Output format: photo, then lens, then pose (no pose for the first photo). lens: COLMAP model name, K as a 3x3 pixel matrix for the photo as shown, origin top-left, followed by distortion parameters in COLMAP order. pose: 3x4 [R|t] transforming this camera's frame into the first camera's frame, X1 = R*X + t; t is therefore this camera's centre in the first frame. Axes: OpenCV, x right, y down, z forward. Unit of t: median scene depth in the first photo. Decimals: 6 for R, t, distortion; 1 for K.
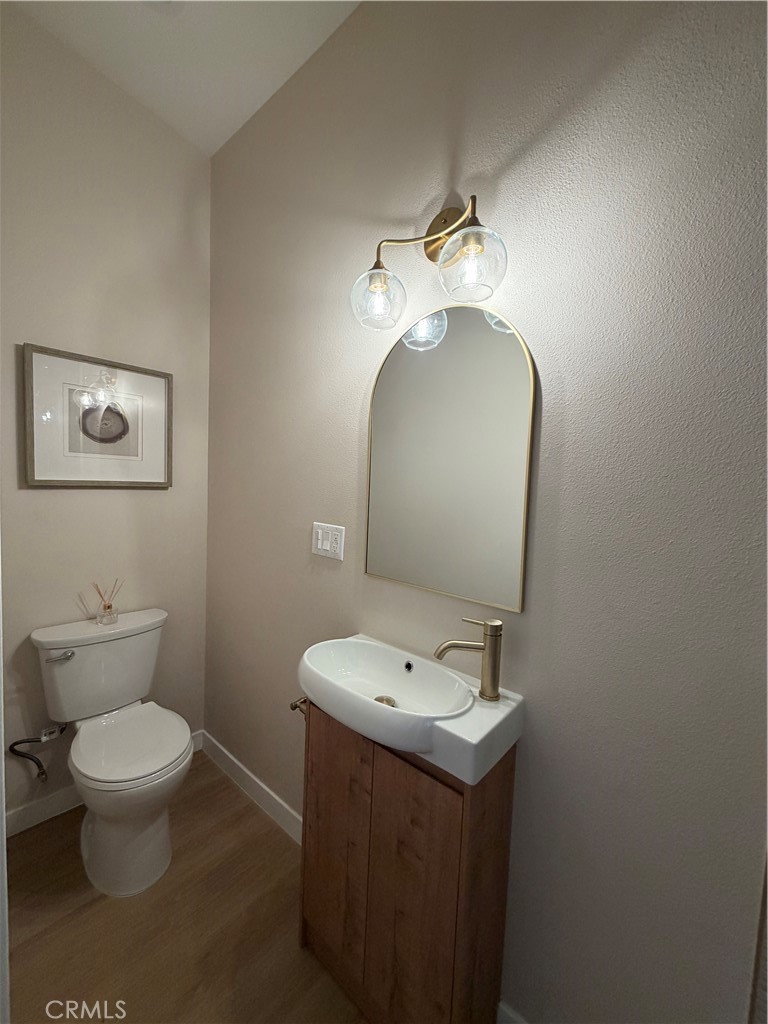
lens RADIAL K [[407.6, 0, 382.2], [0, 407.6, 507.8], [0, 0, 1]] dist [-0.001074, -0.000006]
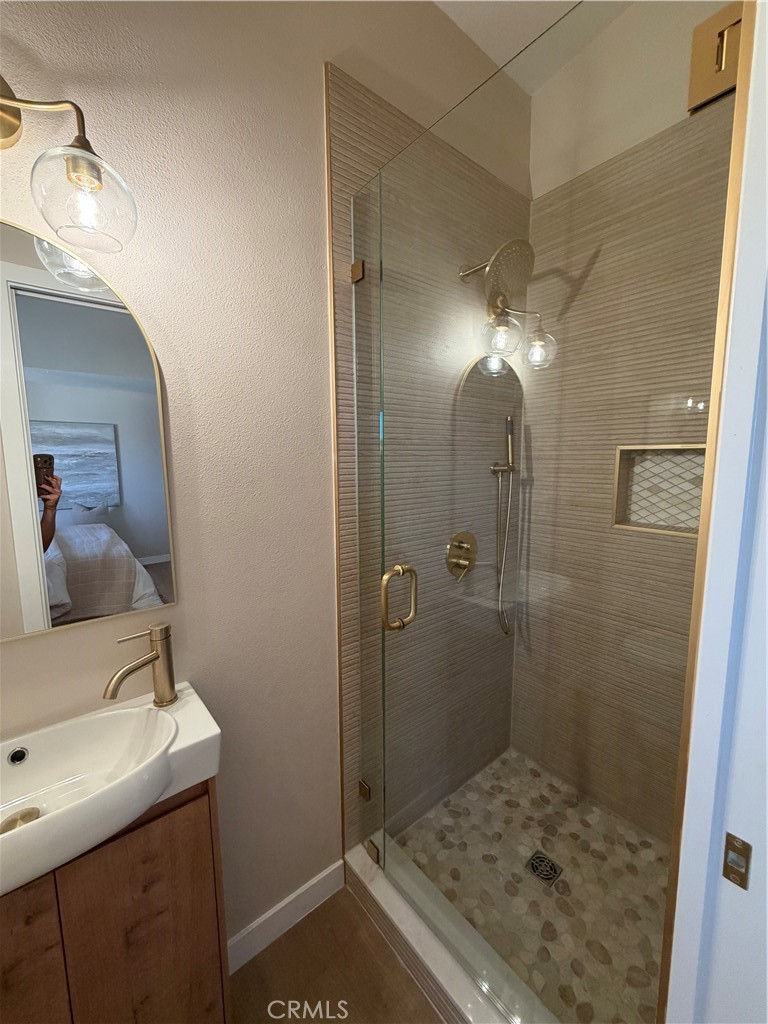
lens RADIAL K [[407.6, 0, 382.2], [0, 407.6, 507.8], [0, 0, 1]] dist [-0.001074, -0.000006]
pose [[0.158606, -0.169598, 0.972667, -0.516891], [0.071311, 0.984532, 0.160039, -0.100127], [-0.984763, 0.043979, 0.168247, 0.329774]]
